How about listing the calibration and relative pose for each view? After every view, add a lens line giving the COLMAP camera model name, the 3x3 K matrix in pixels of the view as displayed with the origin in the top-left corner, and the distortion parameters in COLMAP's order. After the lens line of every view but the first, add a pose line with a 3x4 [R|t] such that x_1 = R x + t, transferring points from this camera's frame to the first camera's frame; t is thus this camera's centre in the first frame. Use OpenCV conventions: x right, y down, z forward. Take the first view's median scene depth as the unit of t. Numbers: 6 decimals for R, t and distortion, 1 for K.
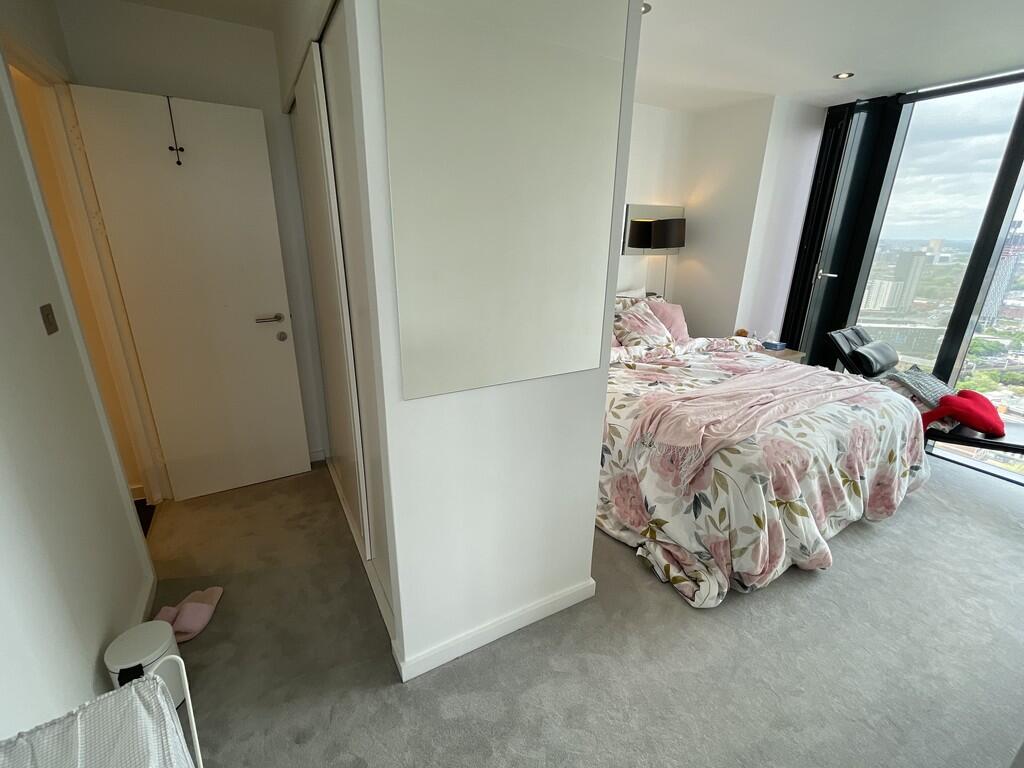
lens RADIAL K [[453.7, 0, 502.2], [0, 453.7, 384.5], [0, 0, 1]] dist [-0.008397, 0.003005]
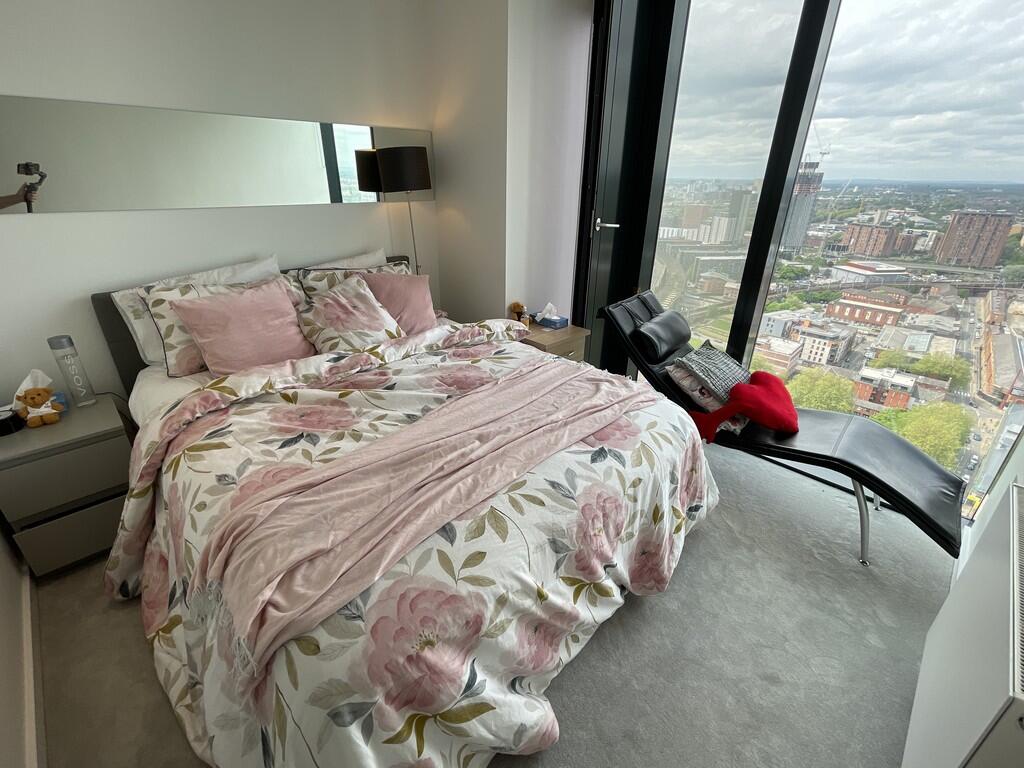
lens RADIAL K [[453.7, 0, 504.6], [0, 453.7, 383.1], [0, 0, 1]] dist [-0.008397, 0.003005]
pose [[0.964579, -0.113313, 0.238218, 0.433814], [0.086973, 0.989156, 0.118348, -0.109645], [-0.249045, -0.093437, 0.963974, 0.367410]]
